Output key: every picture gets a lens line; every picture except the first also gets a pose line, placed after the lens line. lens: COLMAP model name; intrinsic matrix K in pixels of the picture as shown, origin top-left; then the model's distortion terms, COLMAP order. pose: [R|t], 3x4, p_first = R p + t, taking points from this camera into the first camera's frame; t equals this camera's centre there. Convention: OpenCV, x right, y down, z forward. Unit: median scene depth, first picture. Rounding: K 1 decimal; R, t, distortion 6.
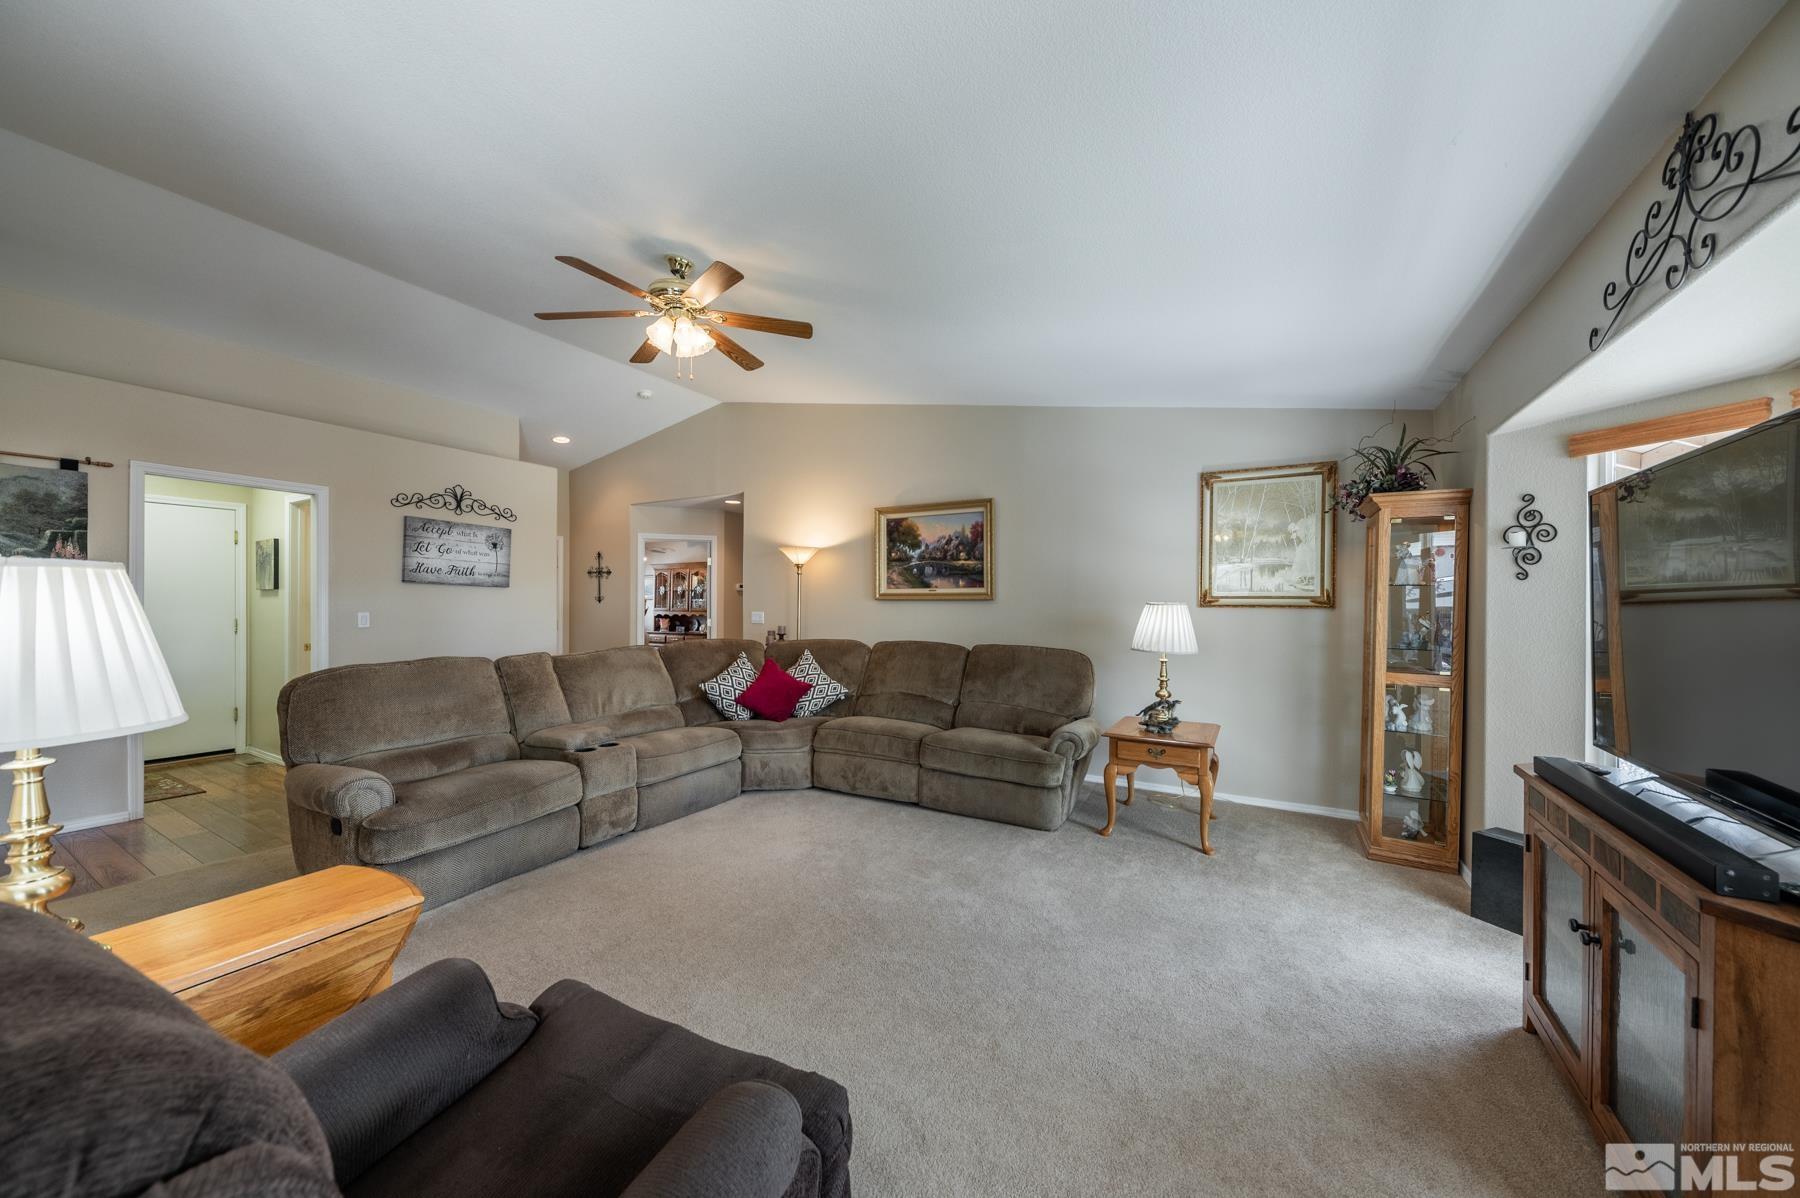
lens RADIAL K [[625.5, 0, 911.2], [0, 625.5, 601.3], [0, 0, 1]] dist [-0.008958, -0.001922]
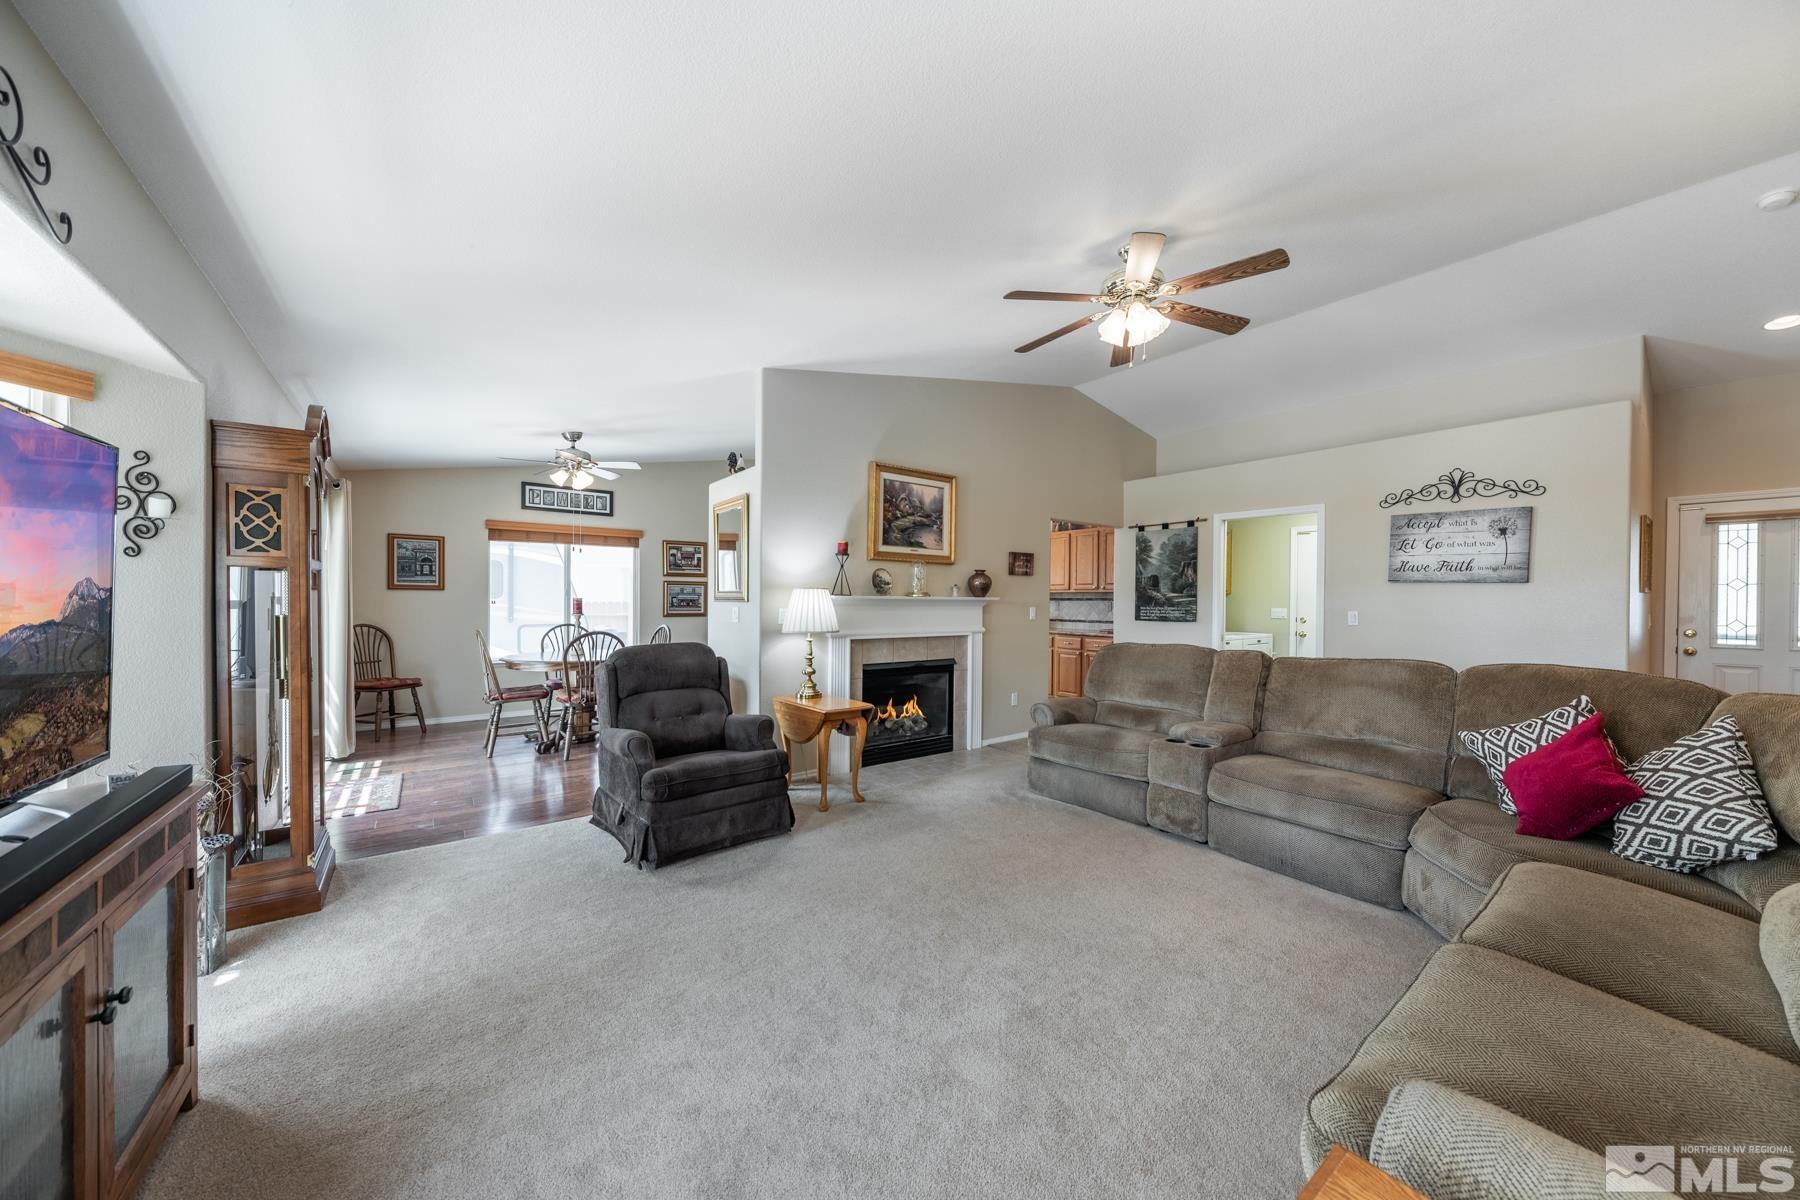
lens RADIAL K [[625.5, 0, 899.0], [0, 625.5, 598.3], [0, 0, 1]] dist [-0.008958, -0.001922]
pose [[-0.425674, -0.009415, -0.904827, 0.197556], [-0.003575, 0.999956, -0.008723, 0.003387], [0.904869, -0.000479, -0.425689, 0.325897]]
